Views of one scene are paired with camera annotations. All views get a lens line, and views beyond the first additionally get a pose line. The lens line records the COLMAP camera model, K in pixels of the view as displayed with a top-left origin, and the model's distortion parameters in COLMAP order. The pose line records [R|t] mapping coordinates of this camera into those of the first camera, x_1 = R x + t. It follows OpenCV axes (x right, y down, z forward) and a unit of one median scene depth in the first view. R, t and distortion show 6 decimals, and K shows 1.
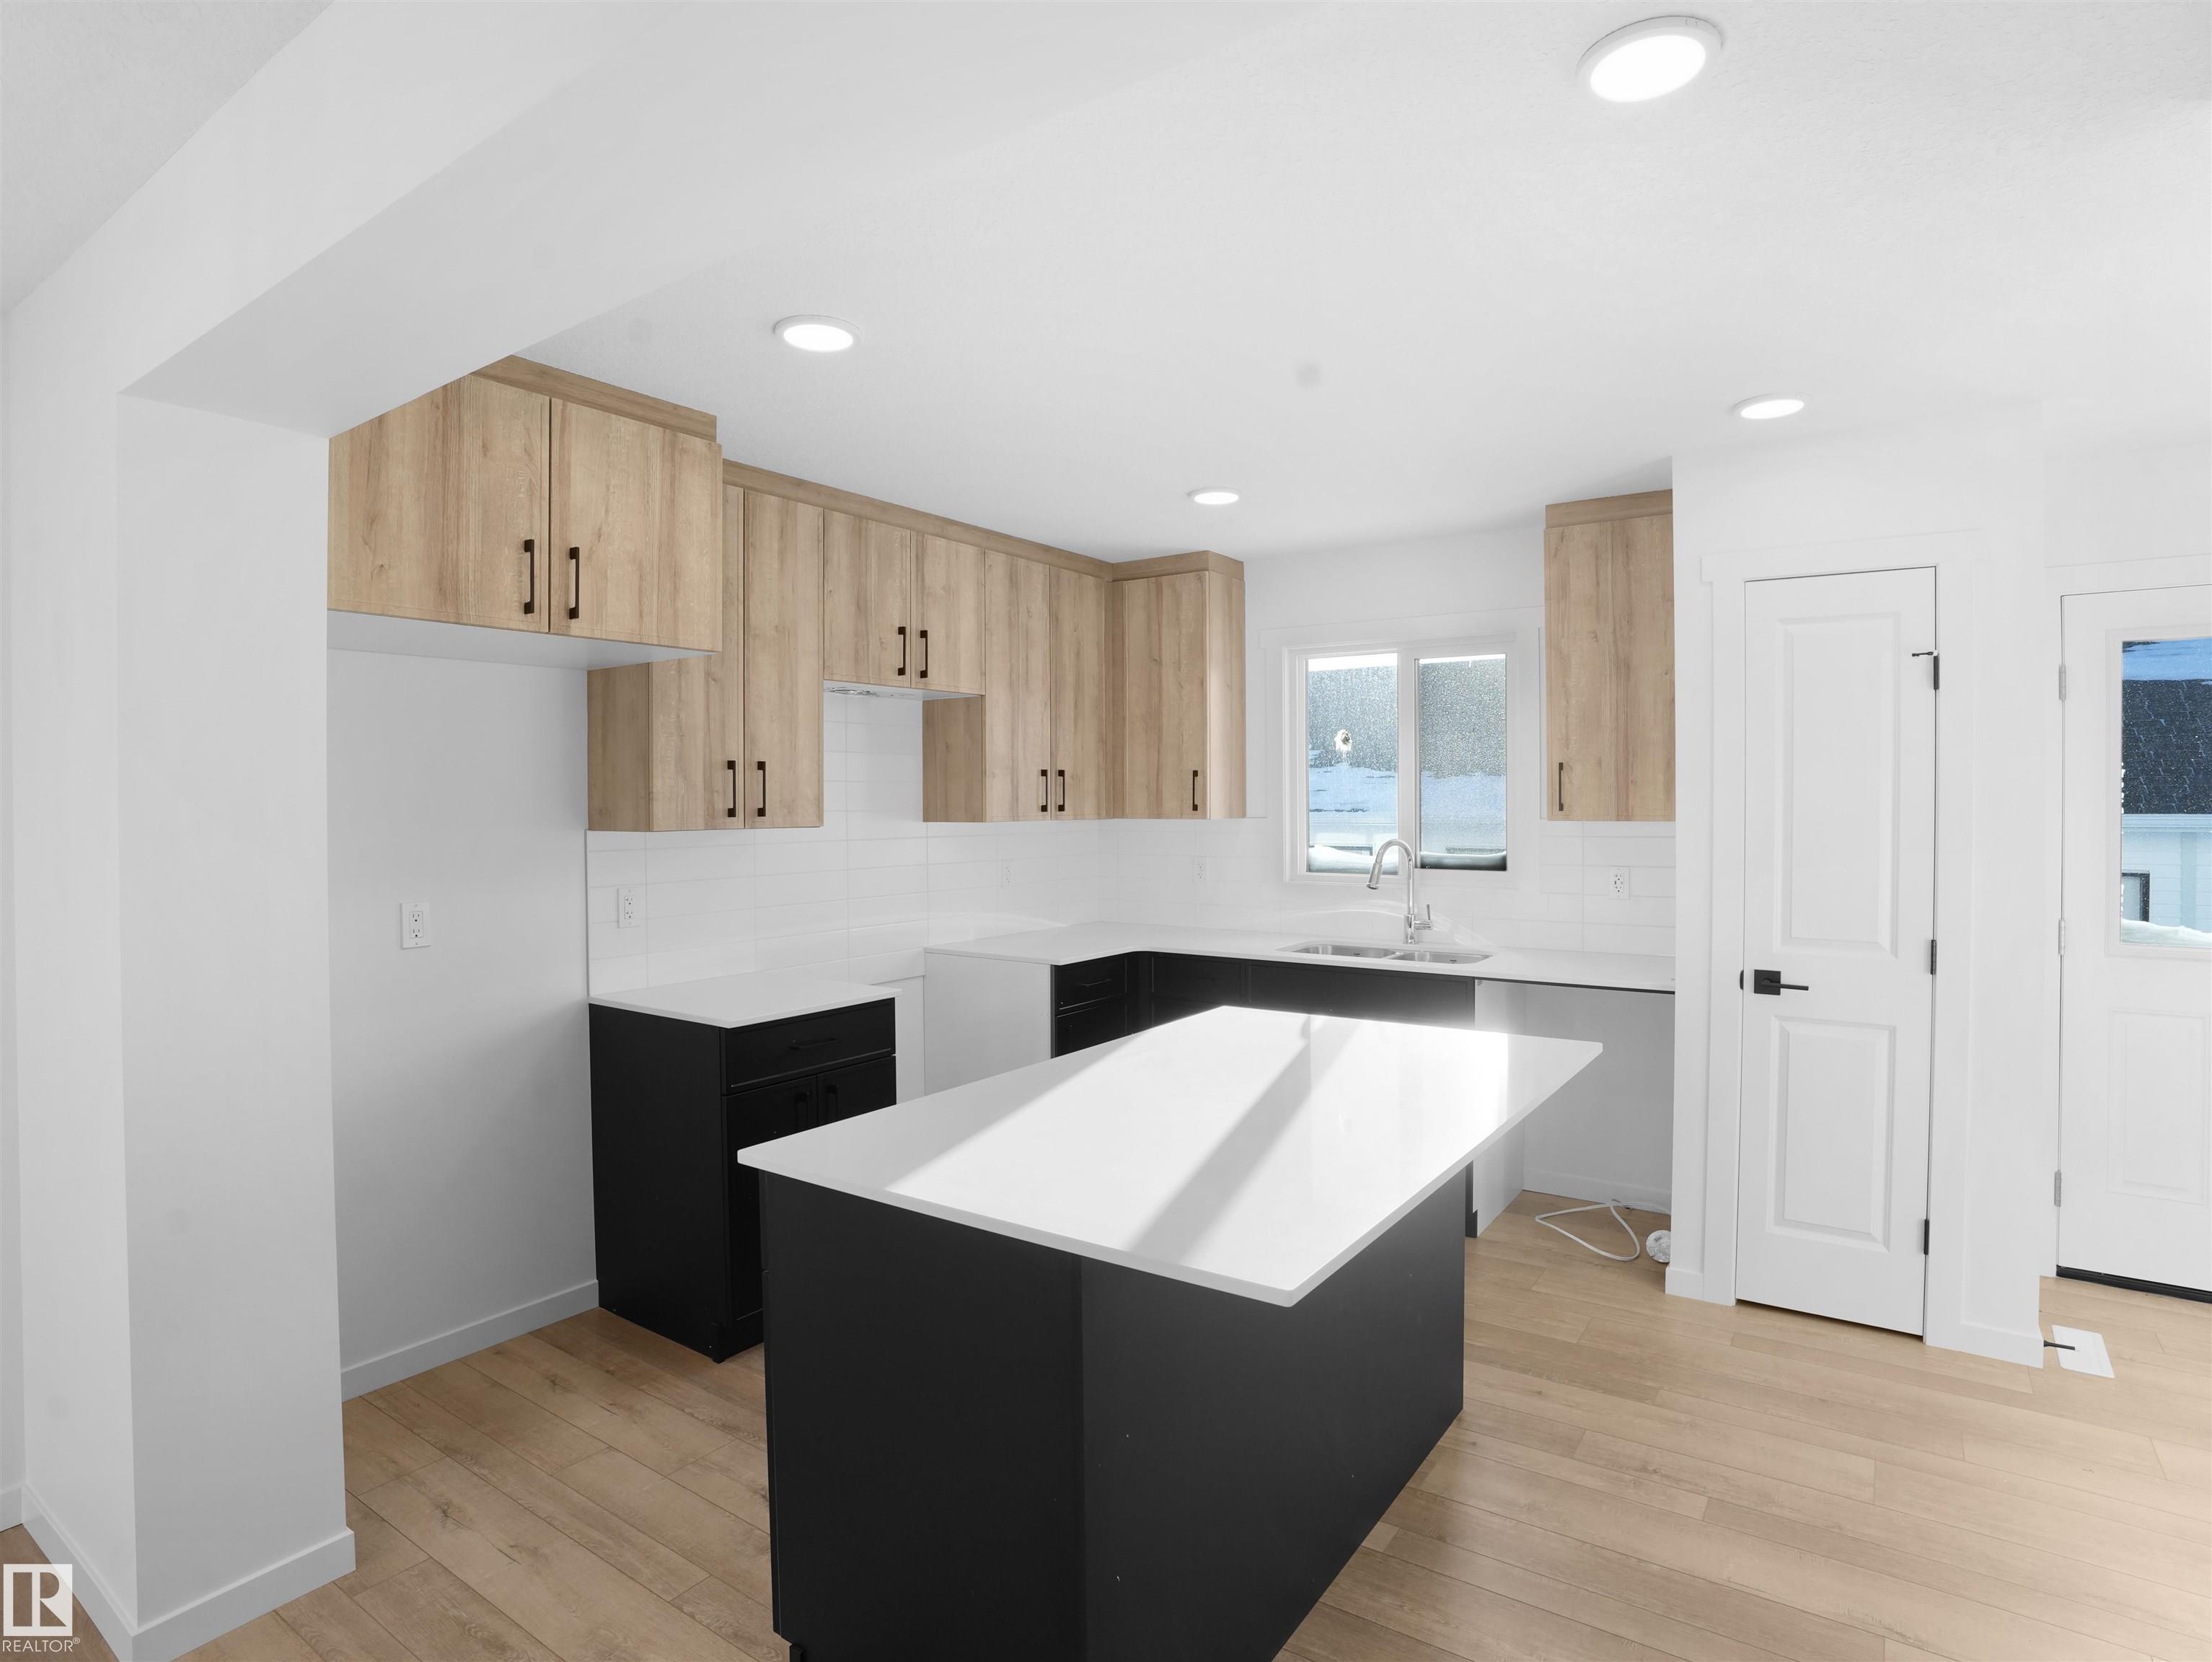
lens RADIAL K [[1187.3, 0, 1125.4], [0, 1187.3, 797.6], [0, 0, 1]] dist [-0.055496, 0.006936]
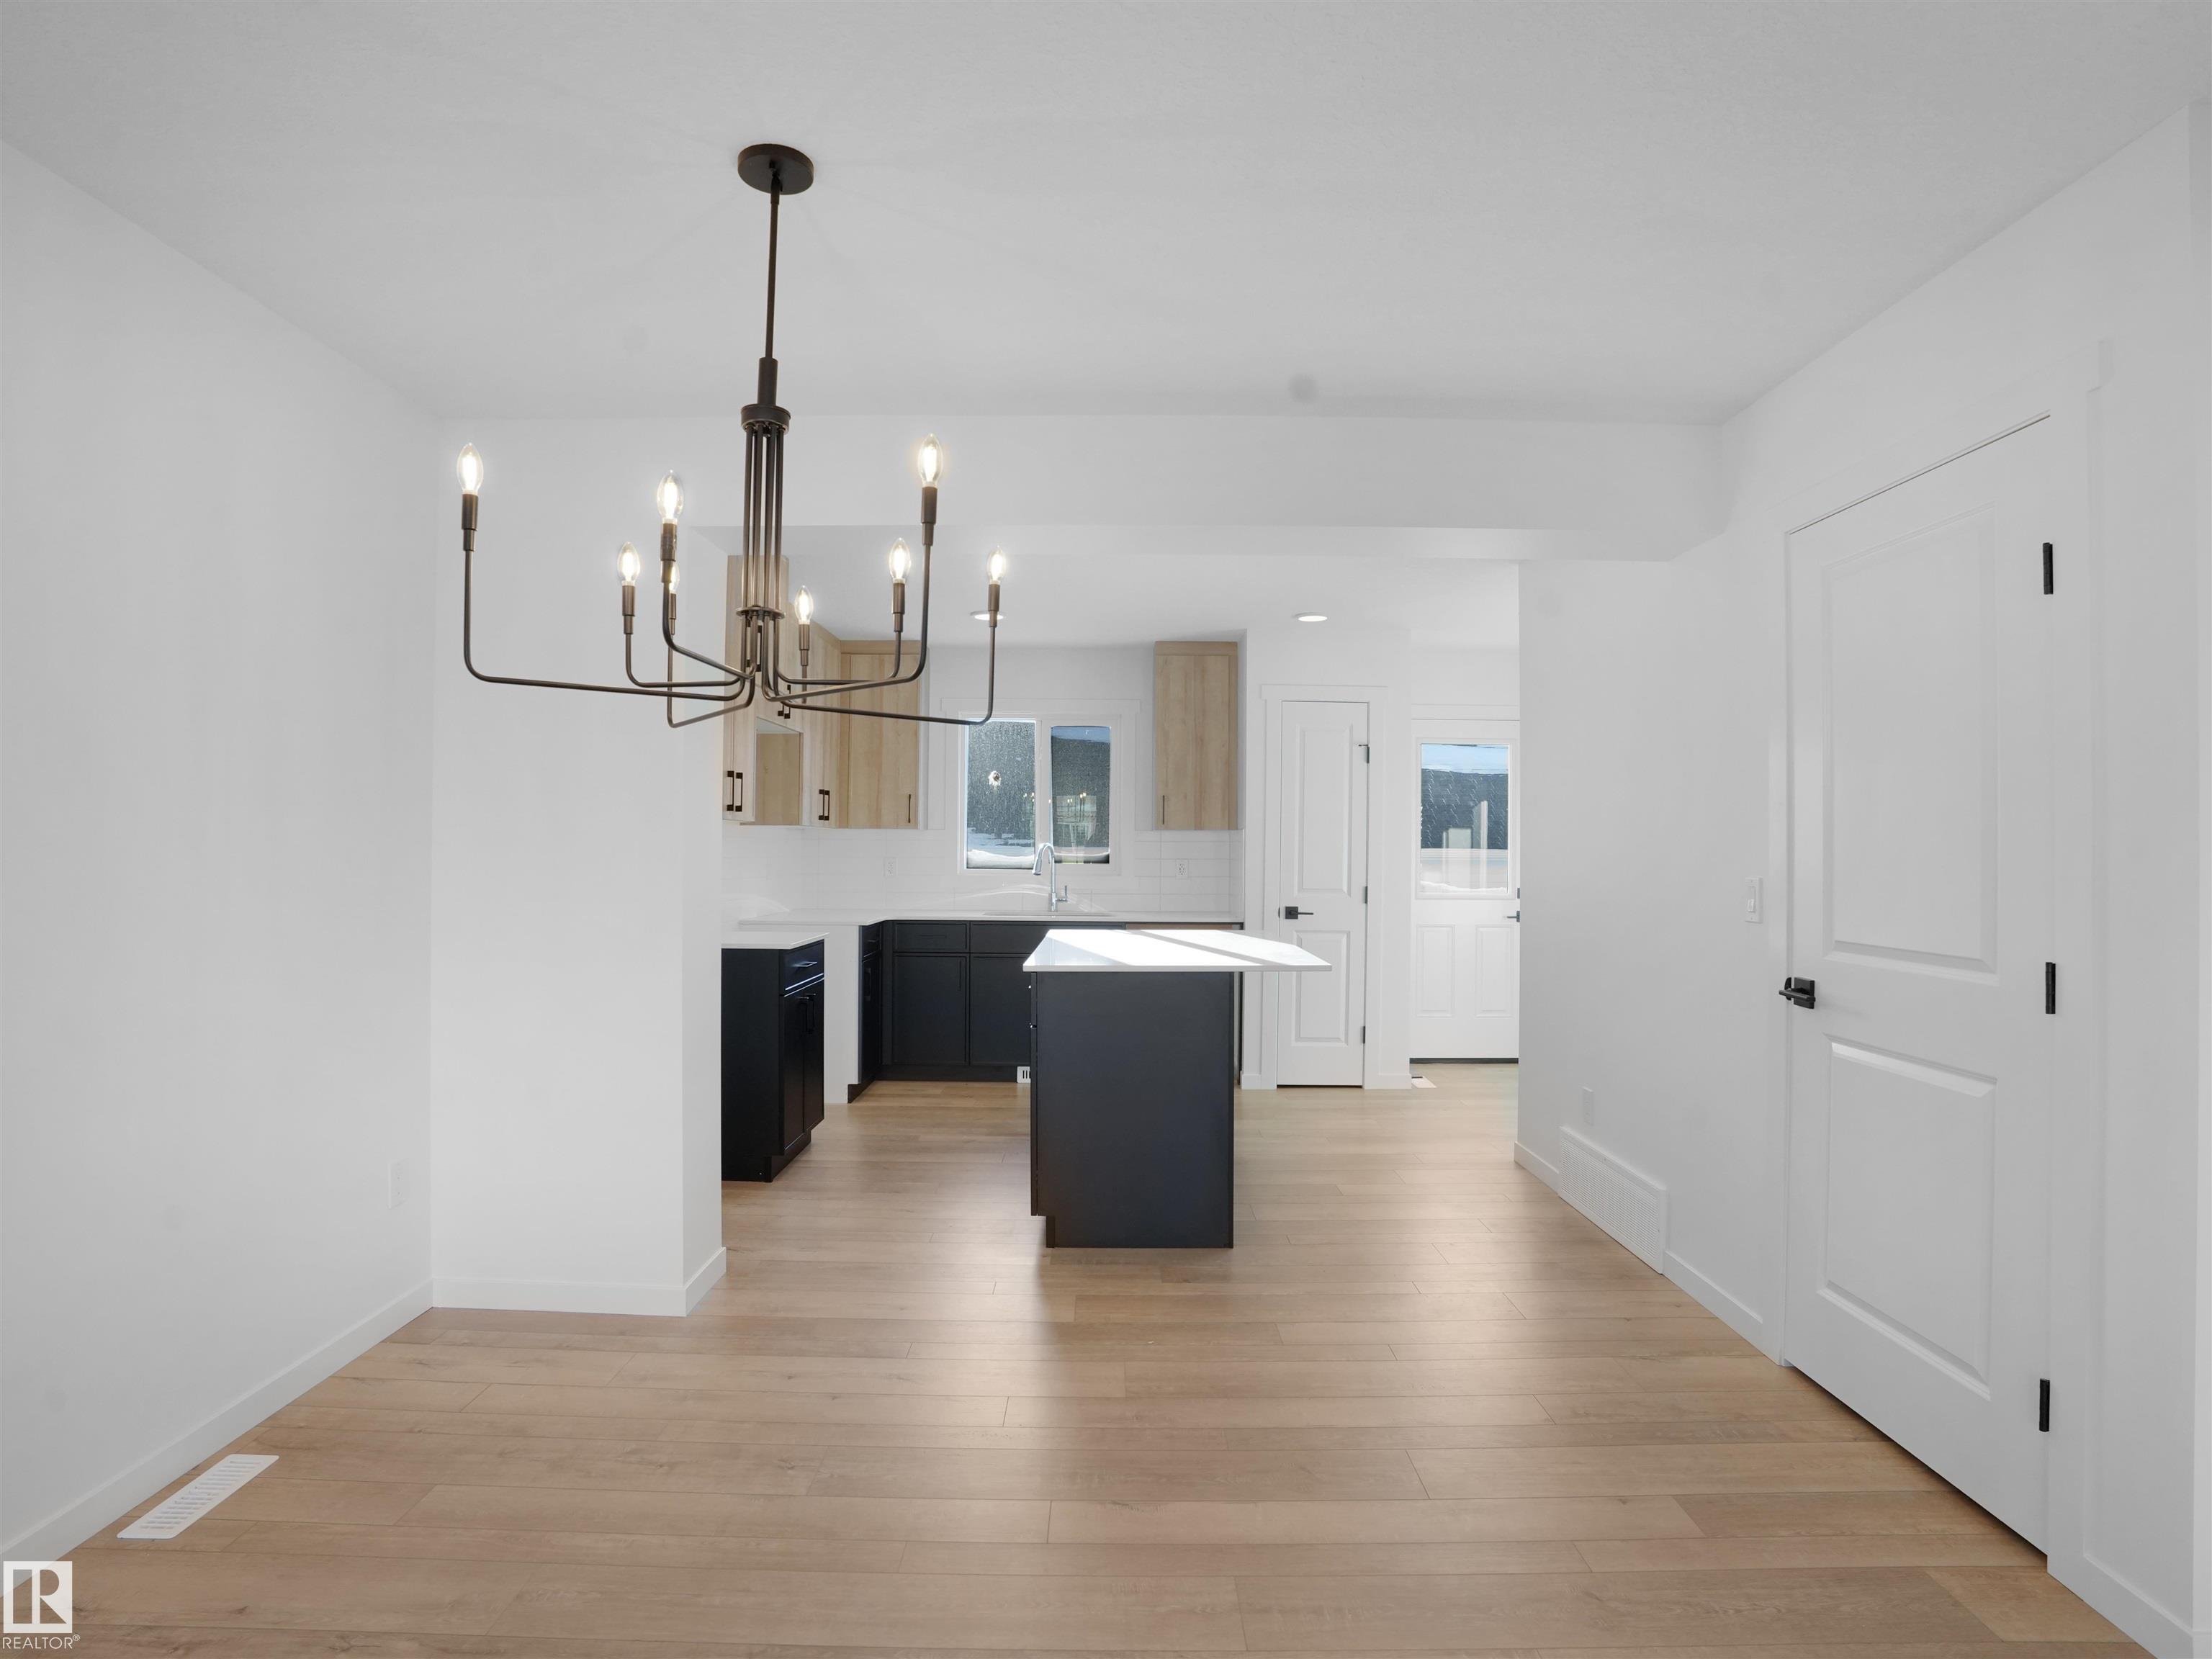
lens RADIAL K [[1187.2, 0, 1100.8], [0, 1187.2, 820.4], [0, 0, 1]] dist [-0.055496, 0.006936]
pose [[0.830125, 0.024429, 0.557042, -0.651247], [-0.010874, 0.999559, -0.027631, 0.053730], [-0.557471, 0.016880, 0.830025, -0.357270]]
